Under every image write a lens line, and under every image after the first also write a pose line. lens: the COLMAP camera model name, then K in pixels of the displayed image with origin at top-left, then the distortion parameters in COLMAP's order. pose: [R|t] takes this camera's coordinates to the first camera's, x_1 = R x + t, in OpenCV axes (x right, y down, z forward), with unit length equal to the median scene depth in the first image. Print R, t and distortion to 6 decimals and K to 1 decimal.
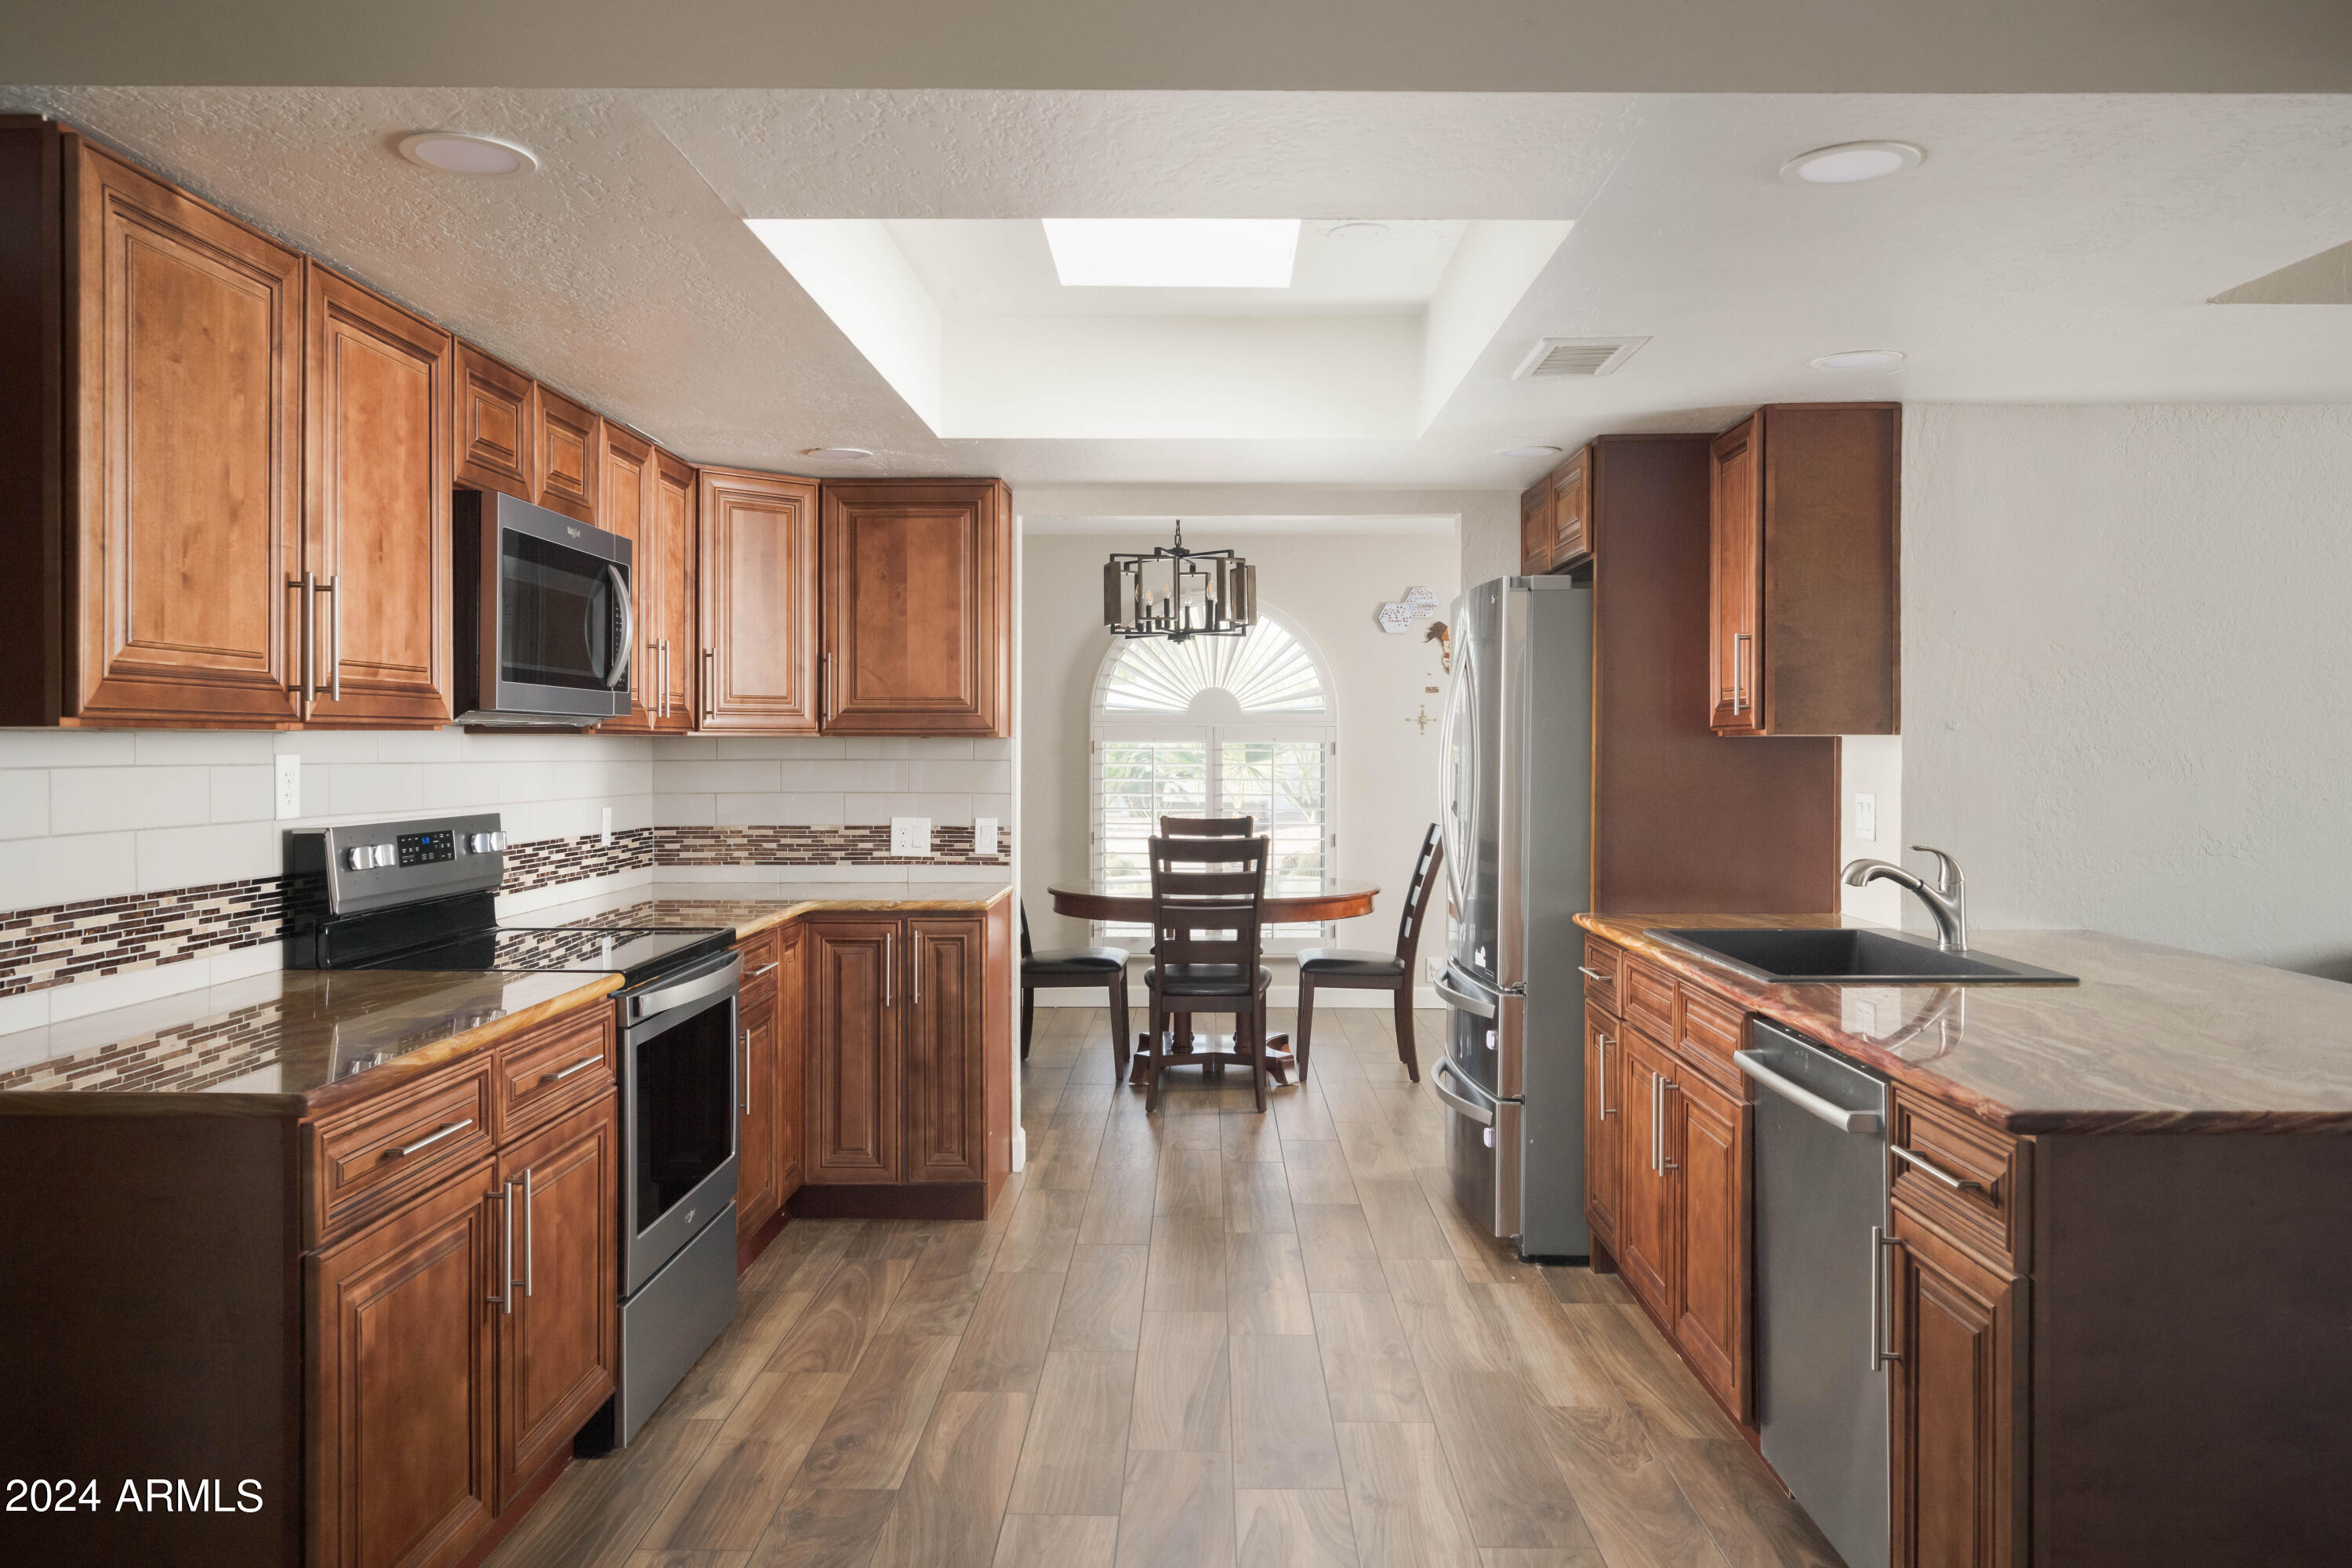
lens RADIAL K [[1619.5, 0, 1175.4], [0, 1619.5, 769.6], [0, 0, 1]] dist [0.001256, 0.000398]
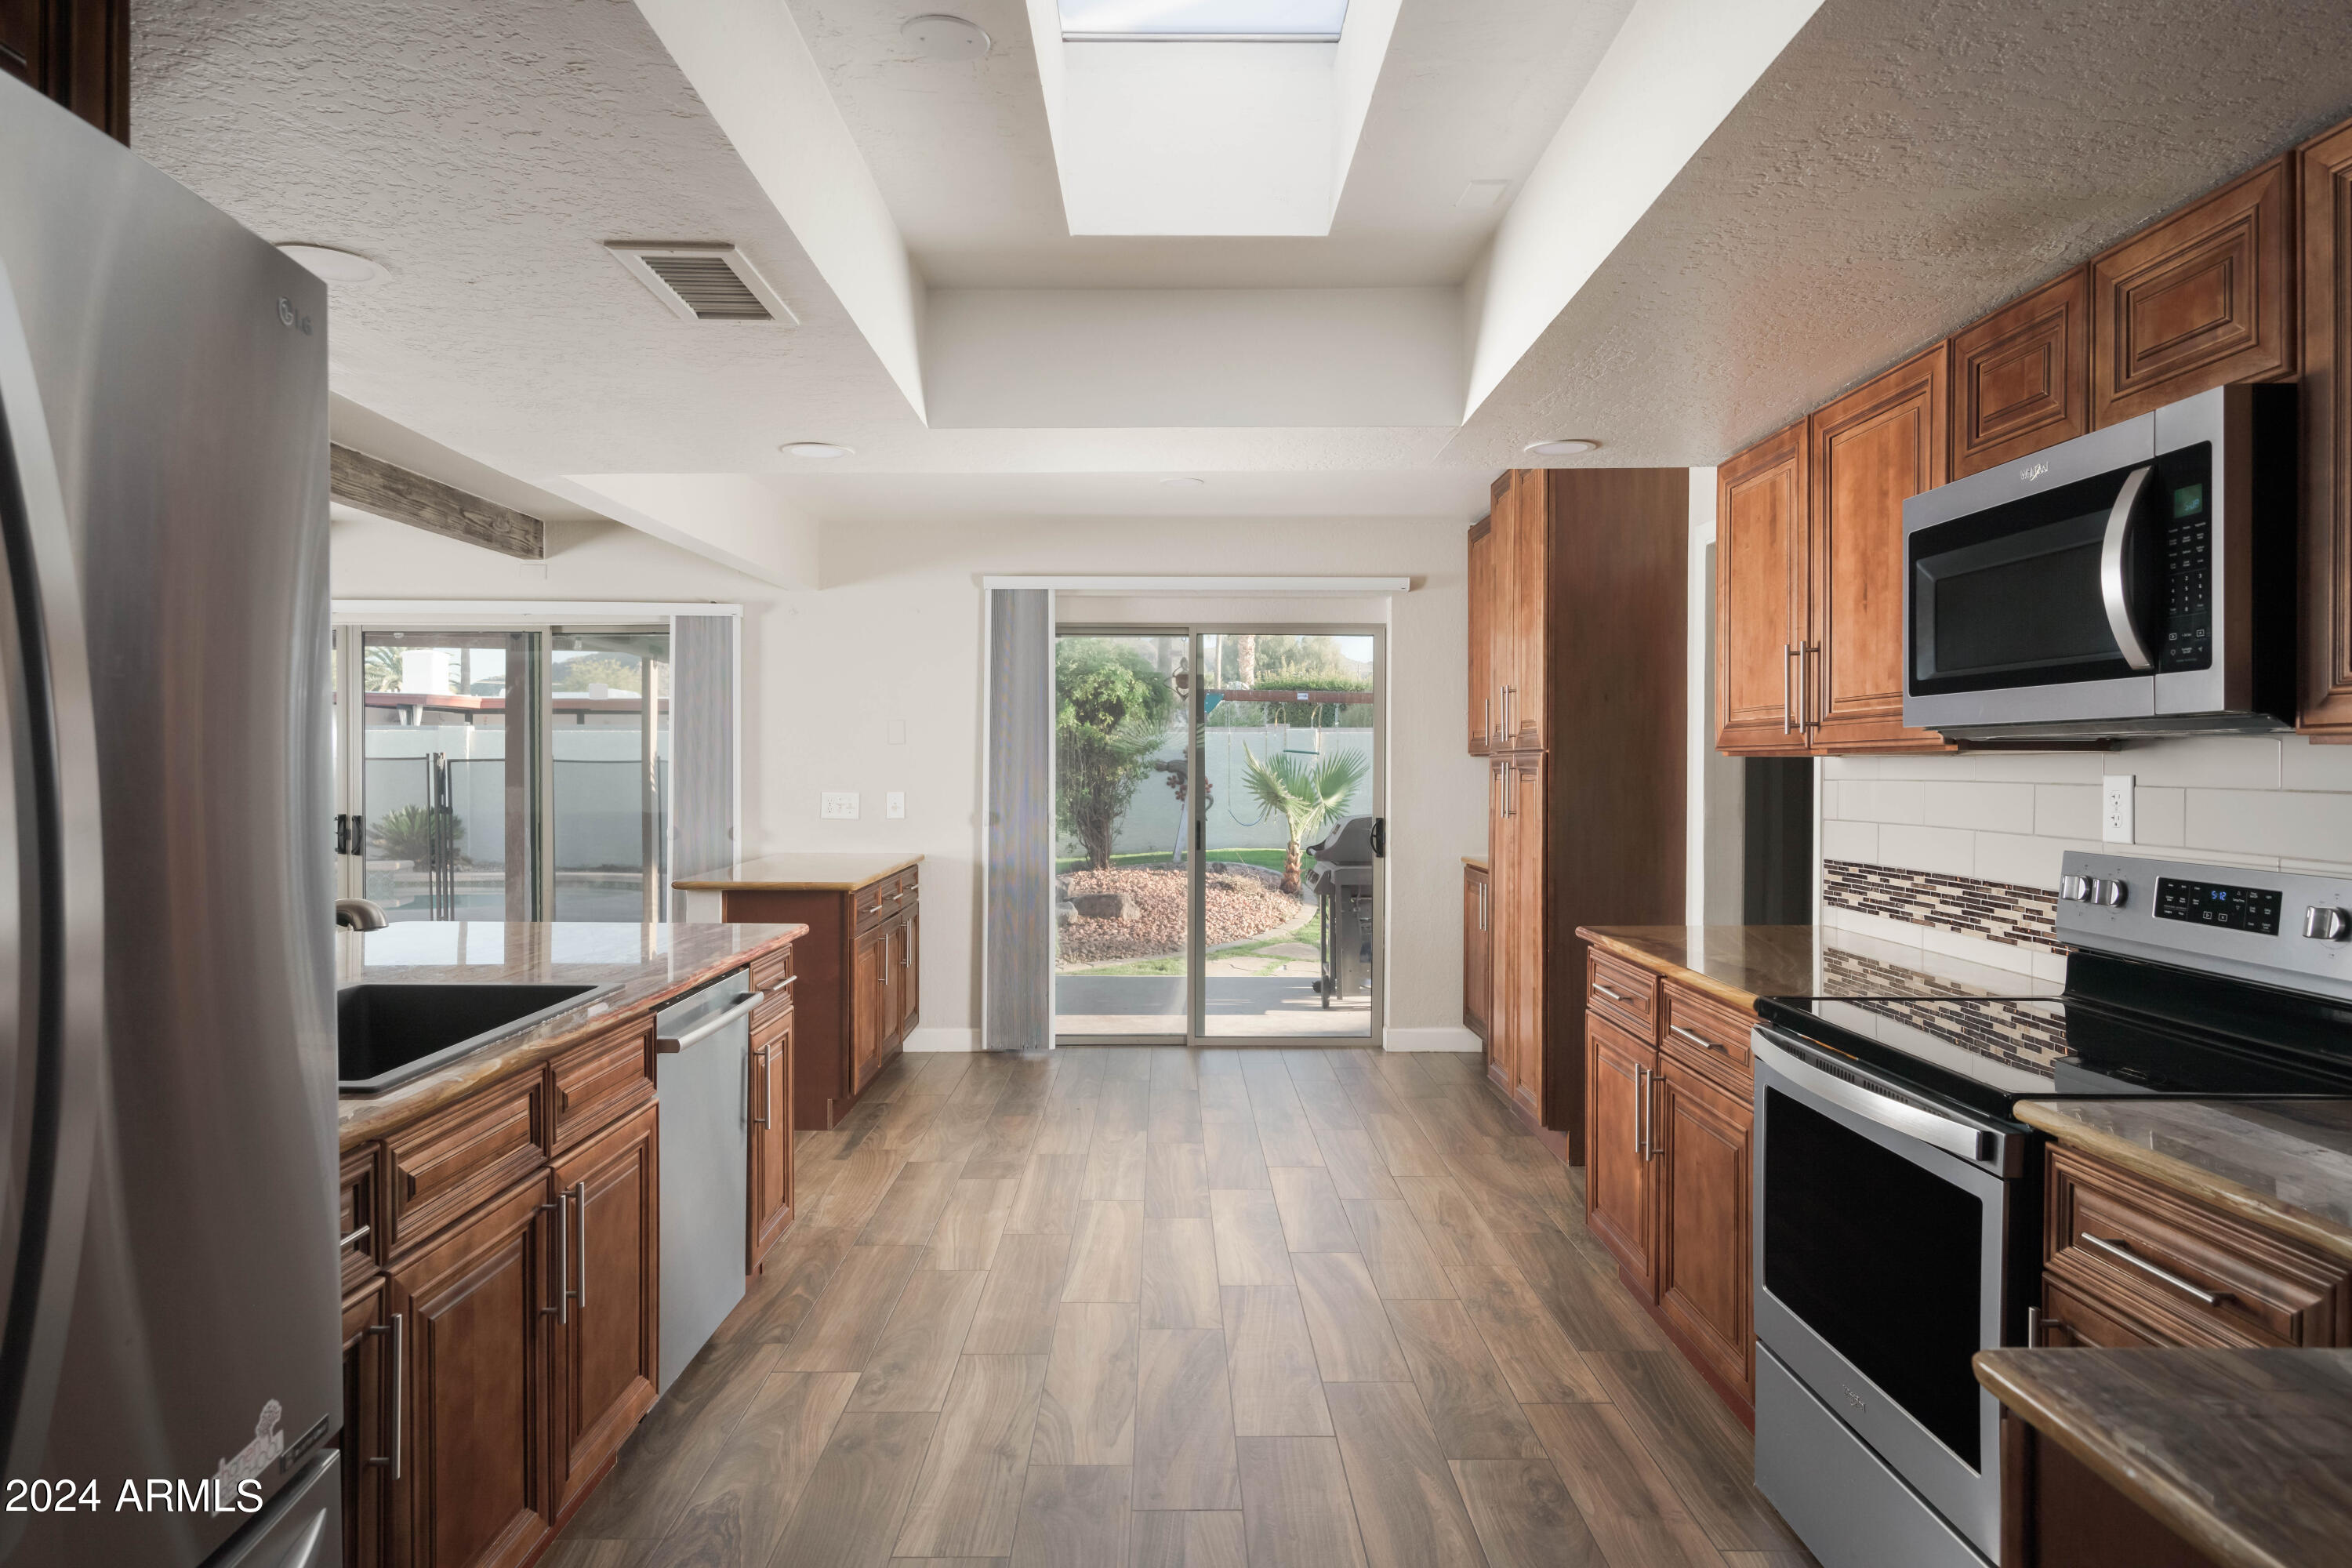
lens RADIAL K [[1382.6, 0, 1175.9], [0, 1382.6, 772.5], [0, 0, 1]] dist [-0.000264, 0.000018]
pose [[-0.999782, -0.005005, -0.020261, 0.031381], [-0.005393, 0.999803, 0.019121, -0.027140], [0.020162, 0.019226, -0.999612, 2.068076]]
